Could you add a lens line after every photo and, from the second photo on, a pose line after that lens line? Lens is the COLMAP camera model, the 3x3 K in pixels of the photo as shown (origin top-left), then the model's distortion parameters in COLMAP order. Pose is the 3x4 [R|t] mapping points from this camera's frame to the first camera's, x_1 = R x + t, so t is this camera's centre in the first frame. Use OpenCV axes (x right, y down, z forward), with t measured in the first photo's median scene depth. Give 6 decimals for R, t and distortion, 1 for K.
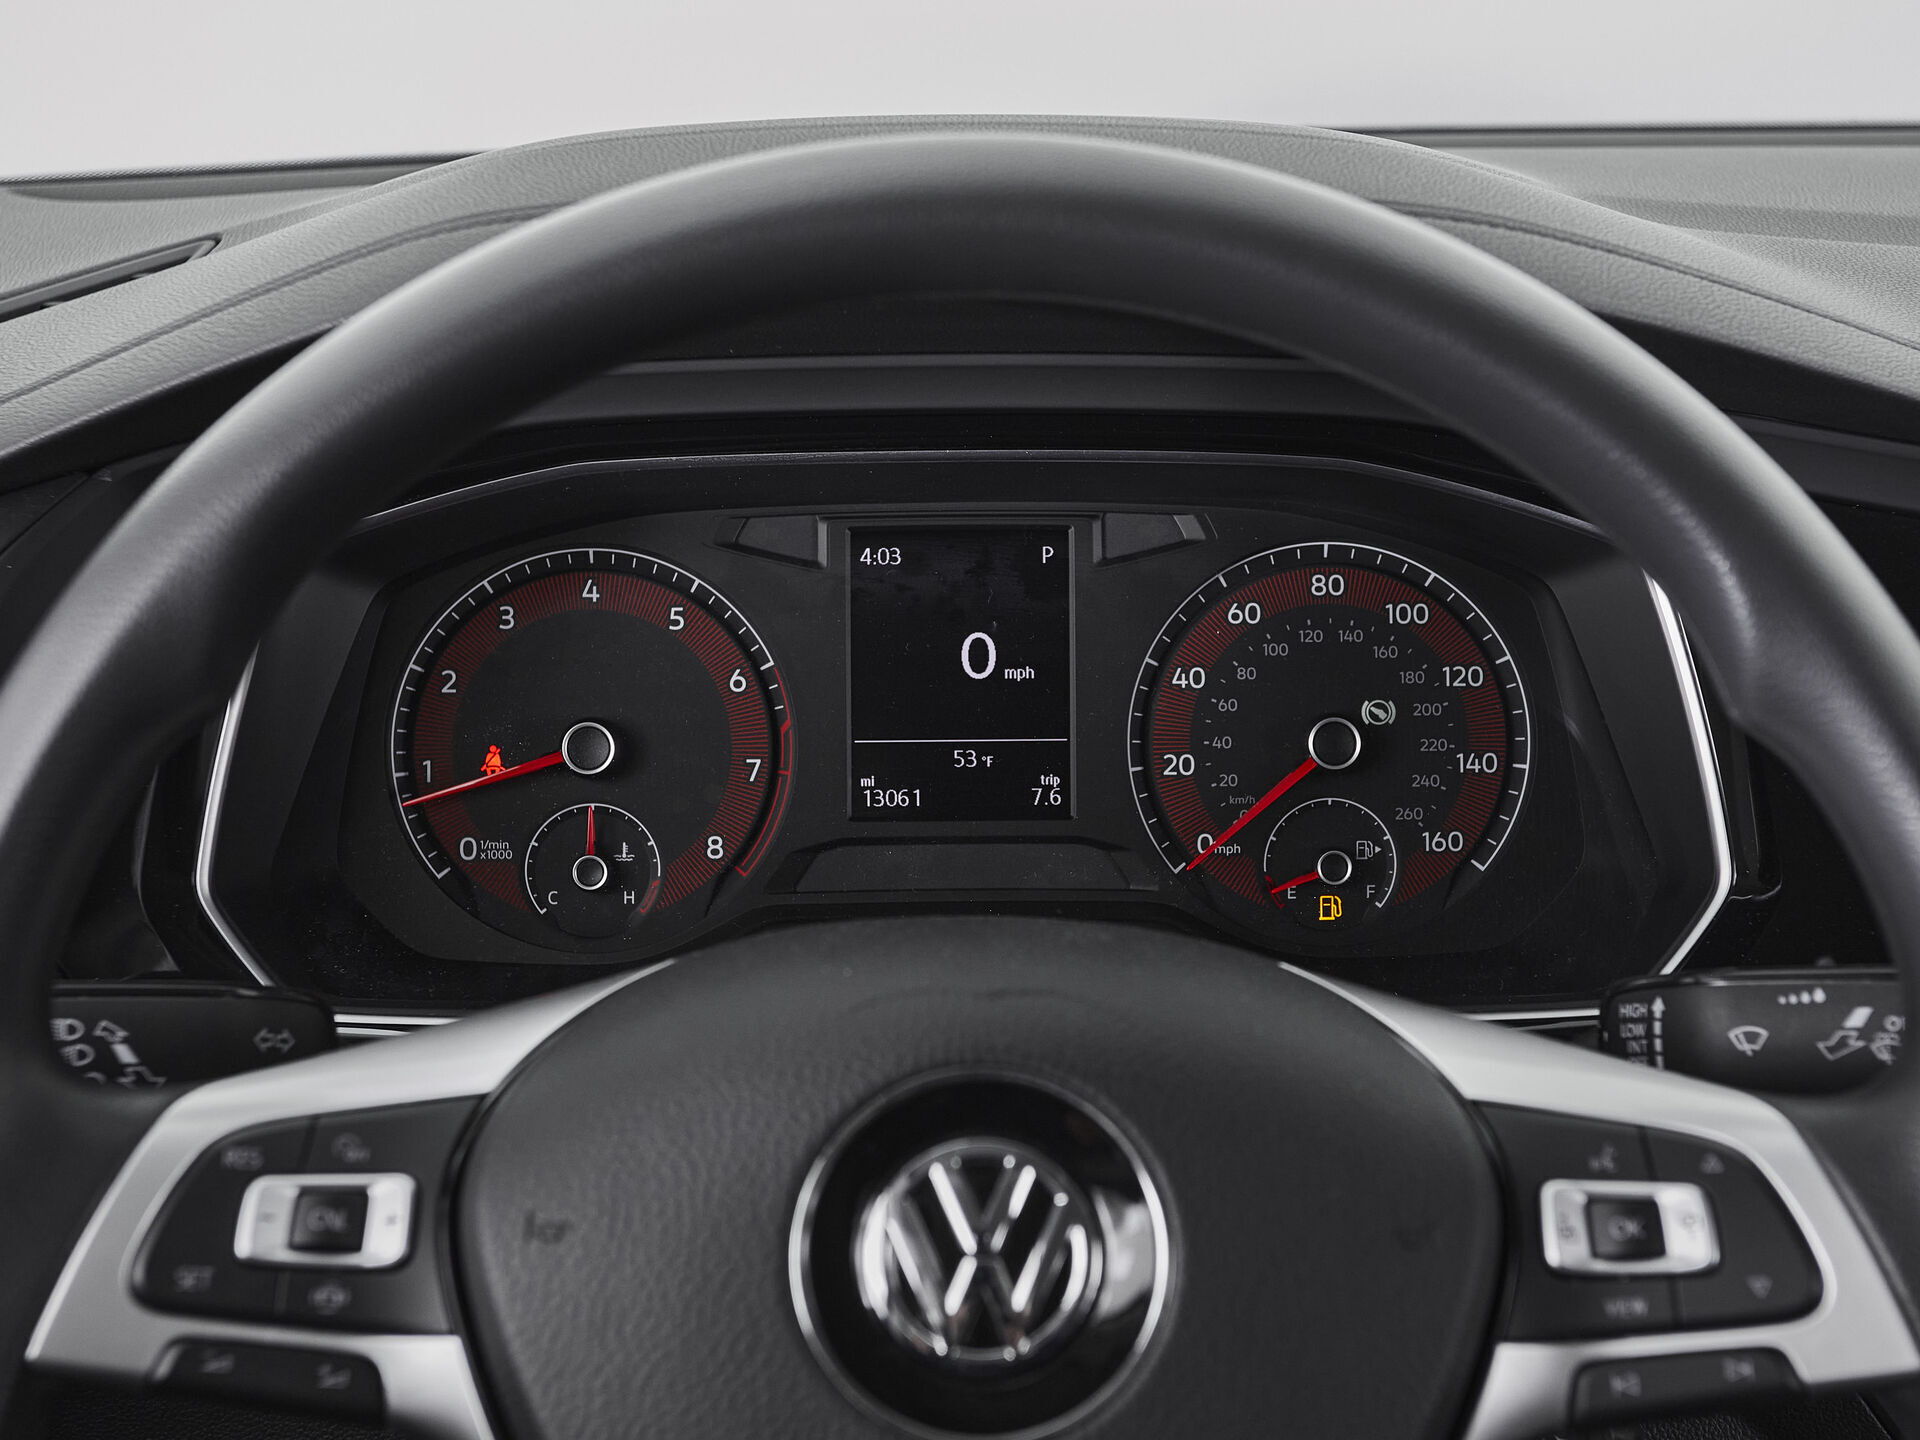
lens RADIAL K [[2932.1, 0, 981.7], [0, 2932.1, 724.8], [0, 0, 1]] dist [0.024423, 0.000000]
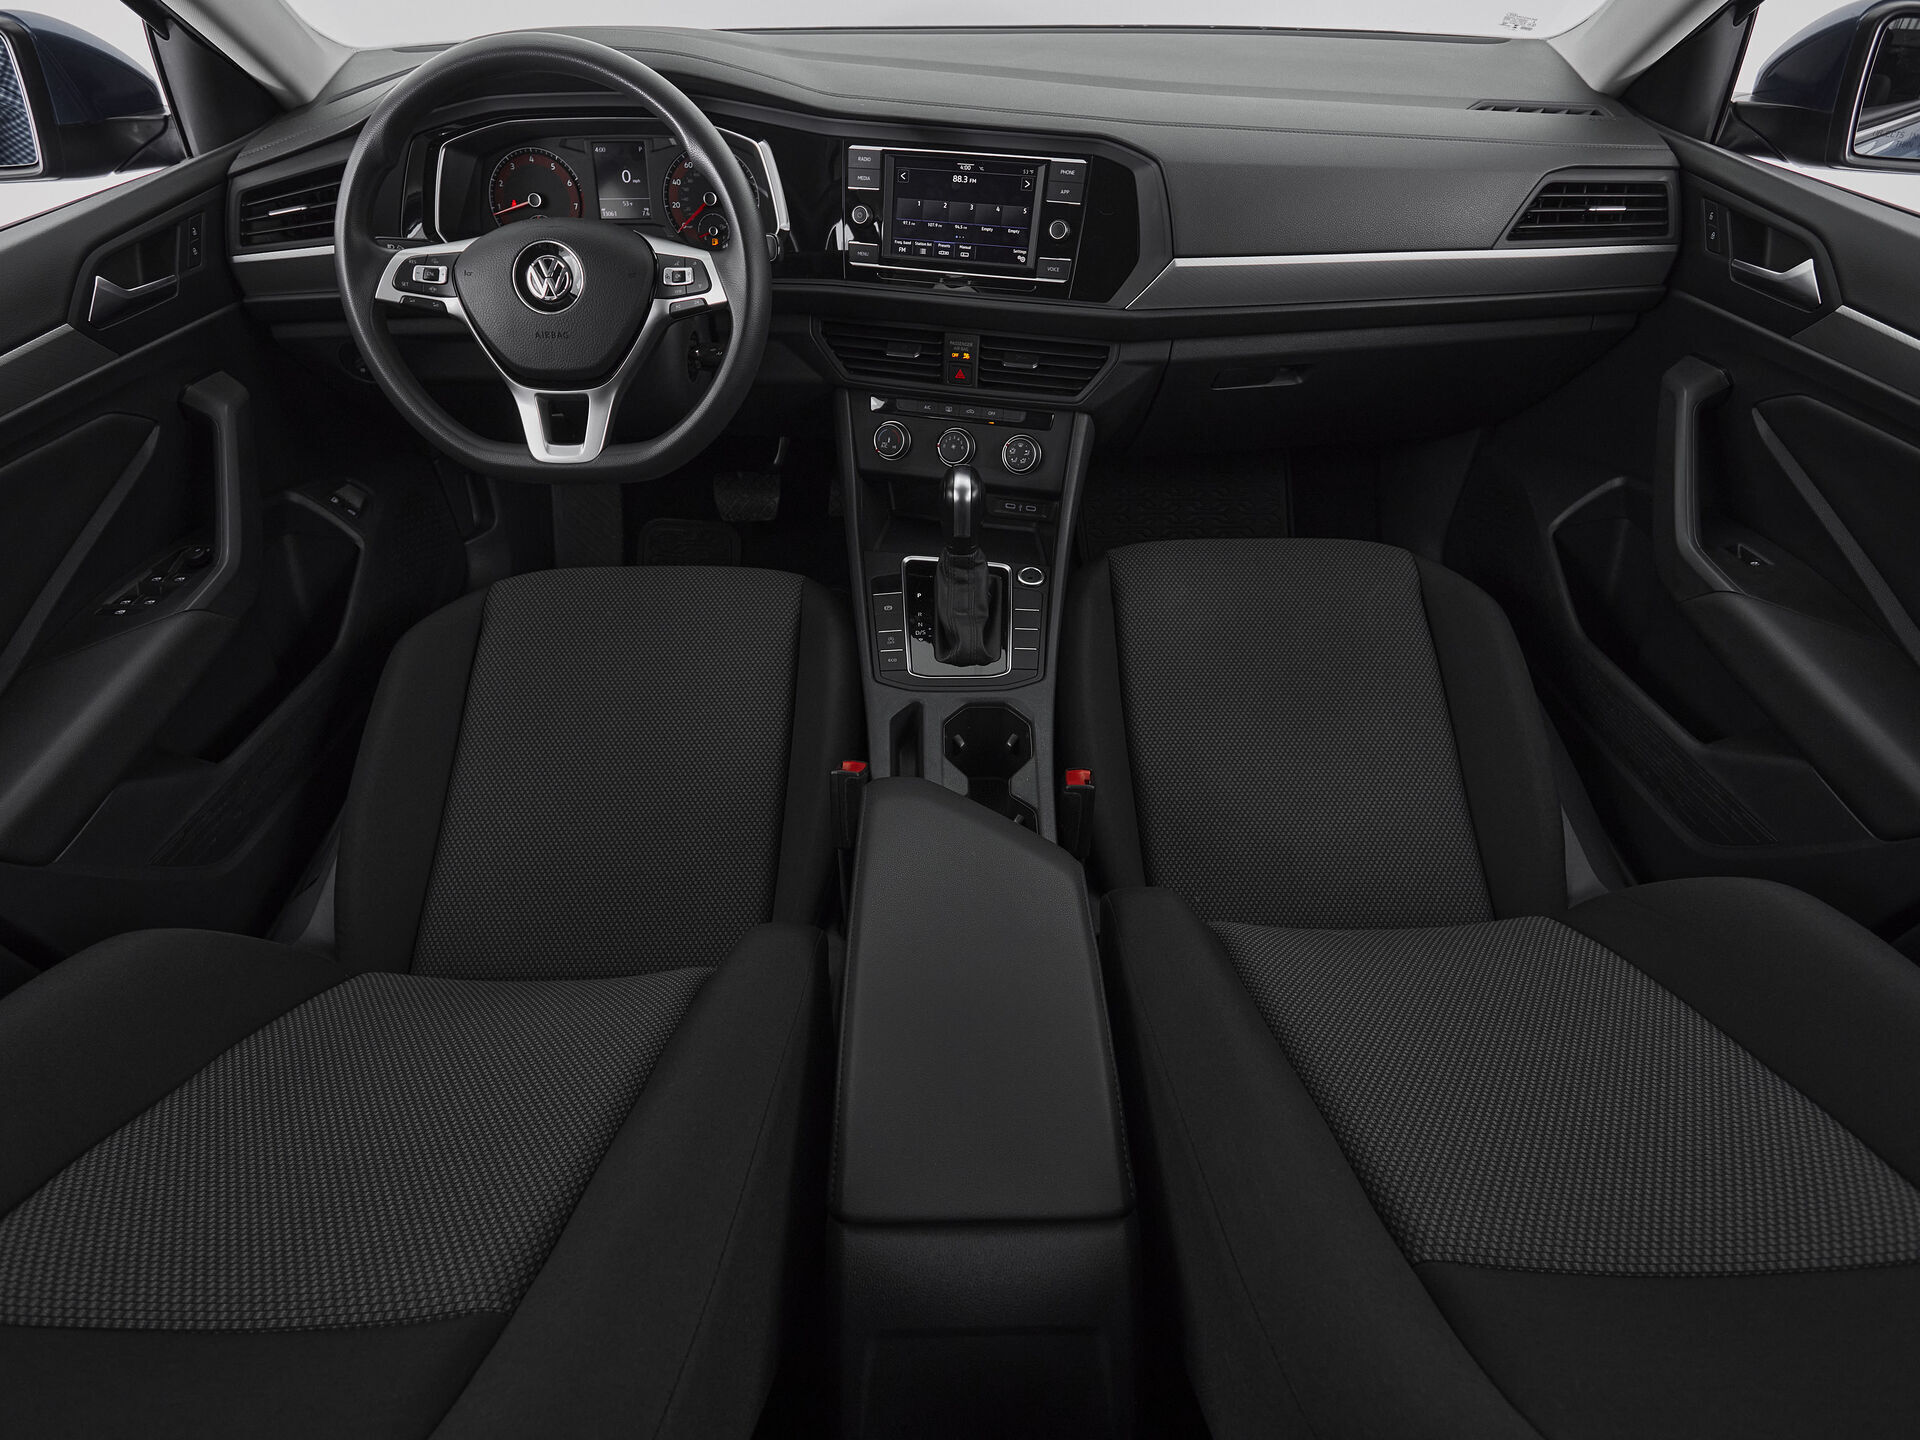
lens RADIAL K [[1047.2, 0, 952.0], [0, 1047.2, 714.8], [0, 0, 1]] dist [0.003863, -0.006779]
pose [[0.999983, 0.000560, -0.005854, 0.624866], [0.001671, 0.927345, 0.374203, 0.172467], [0.005638, -0.374206, 0.927328, -0.891445]]
